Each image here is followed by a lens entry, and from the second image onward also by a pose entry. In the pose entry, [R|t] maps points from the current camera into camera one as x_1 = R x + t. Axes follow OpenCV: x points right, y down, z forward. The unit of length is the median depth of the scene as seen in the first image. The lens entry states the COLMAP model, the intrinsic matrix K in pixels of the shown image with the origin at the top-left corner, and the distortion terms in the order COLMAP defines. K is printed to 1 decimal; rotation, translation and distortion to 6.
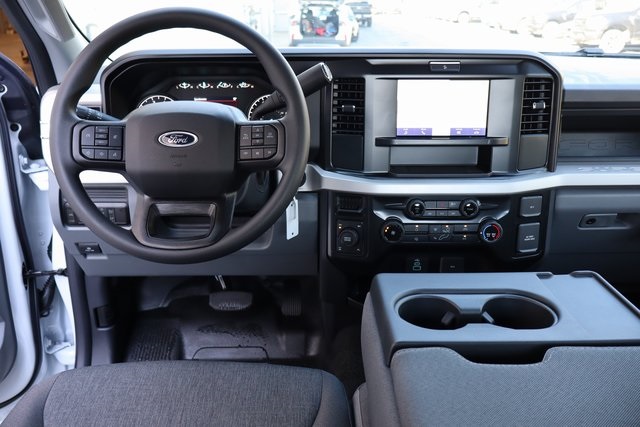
lens RADIAL K [[533.6, 0, 320.0], [0, 533.6, 213.5], [0, 0, 1]] dist [-0.003493, 0.001315]
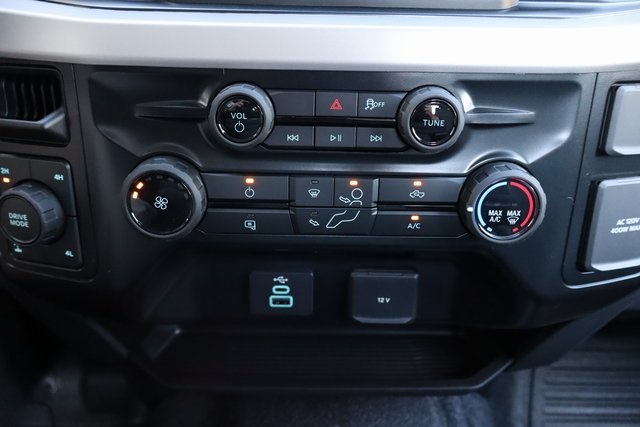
lens RADIAL K [[533.6, 0, 320.0], [0, 533.6, 213.5], [0, 0, 1]] dist [-0.003493, 0.001315]
pose [[0.999804, 0.016149, 0.011436, 0.214888], [-0.017217, 0.994794, 0.100439, 0.011608], [-0.009755, -0.100616, 0.994878, 0.704474]]
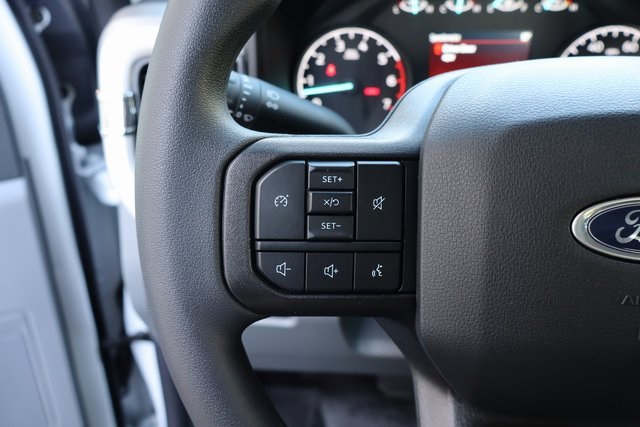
lens RADIAL K [[533.6, 0, 320.0], [0, 533.6, 213.5], [0, 0, 1]] dist [-0.003493, 0.001315]
pose [[0.994939, 0.030996, -0.095584, -0.304403], [-0.018851, 0.991922, 0.125442, -0.134108], [0.098700, -0.123005, 0.987486, 0.581476]]
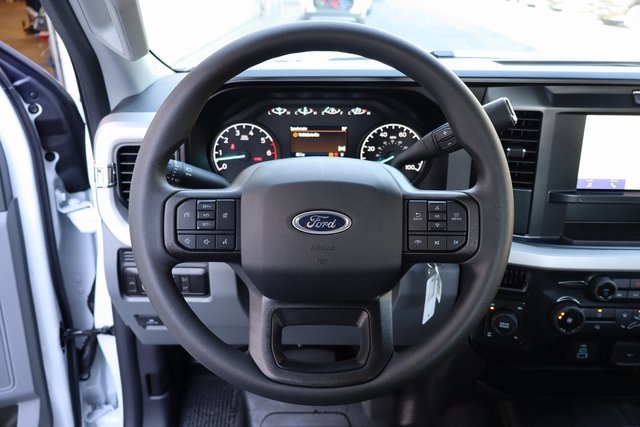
lens RADIAL K [[538.4, 0, 320.0], [0, 538.4, 213.5], [0, 0, 1]] dist [-0.004719, 0.003071]
pose [[0.999914, 0.011721, -0.005812, -0.204509], [-0.011443, 0.998890, 0.045695, -0.140318], [0.006341, -0.045625, 0.998939, 0.251762]]
